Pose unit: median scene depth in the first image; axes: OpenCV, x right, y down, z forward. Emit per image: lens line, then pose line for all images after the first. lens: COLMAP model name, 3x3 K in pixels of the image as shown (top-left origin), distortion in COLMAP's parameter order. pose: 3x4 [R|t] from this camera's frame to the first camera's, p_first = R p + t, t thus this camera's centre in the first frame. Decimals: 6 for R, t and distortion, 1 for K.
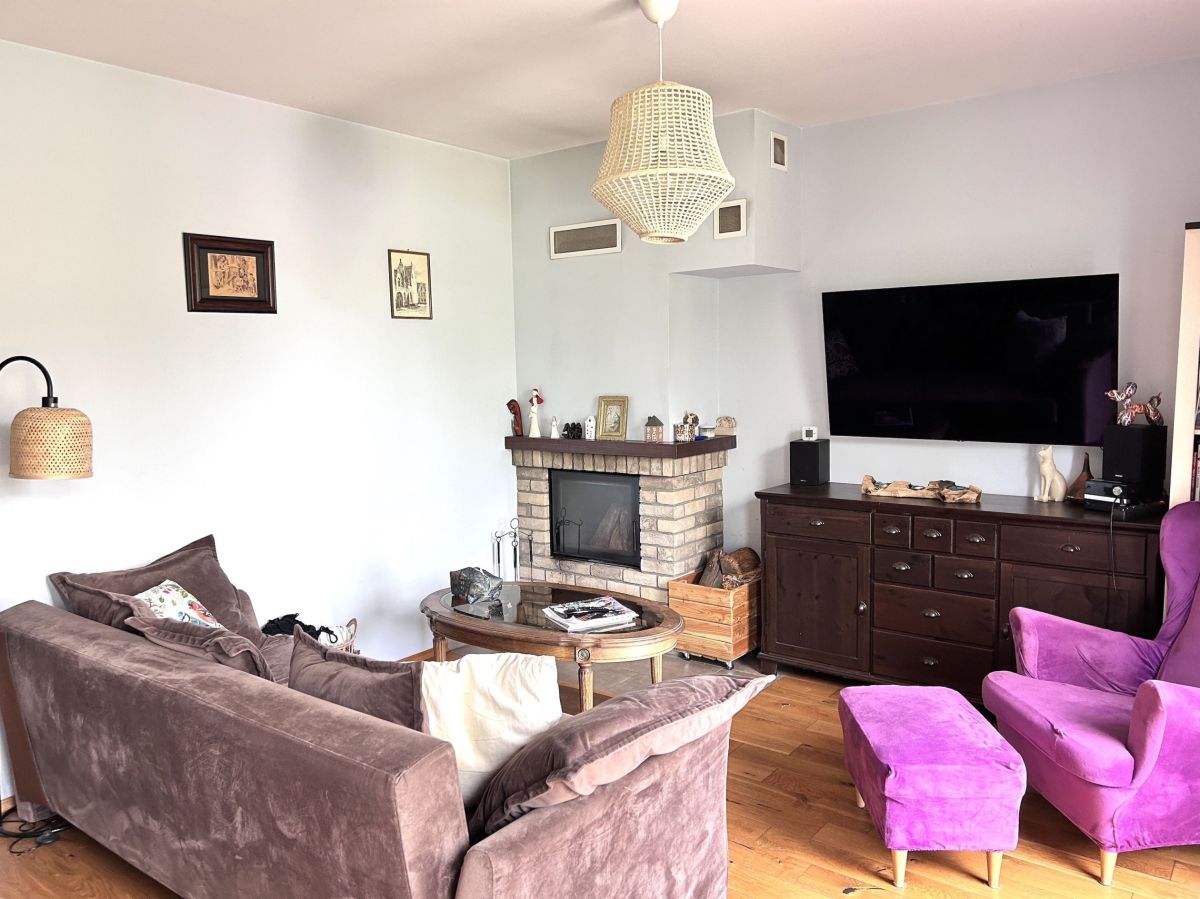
lens RADIAL K [[911.5, 0, 598.6], [0, 911.5, 443.6], [0, 0, 1]] dist [0.030191, -0.013676]
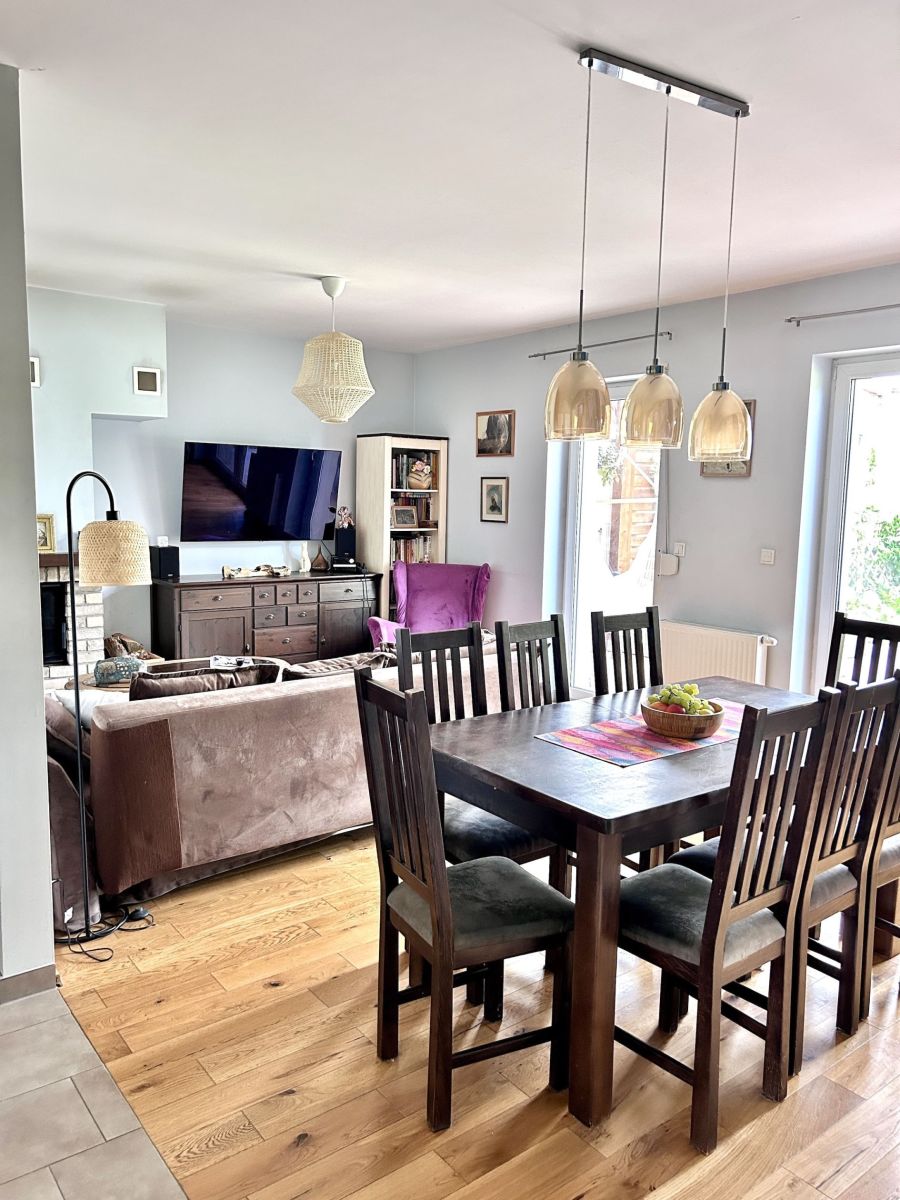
lens RADIAL K [[911.5, 0, 449.7], [0, 911.5, 602.8], [0, 0, 1]] dist [0.030191, -0.013676]
pose [[0.237420, -0.094078, 0.966841, -1.092169], [0.062660, 0.994710, 0.081403, -0.004978], [-0.969384, 0.041256, 0.242059, 0.263834]]
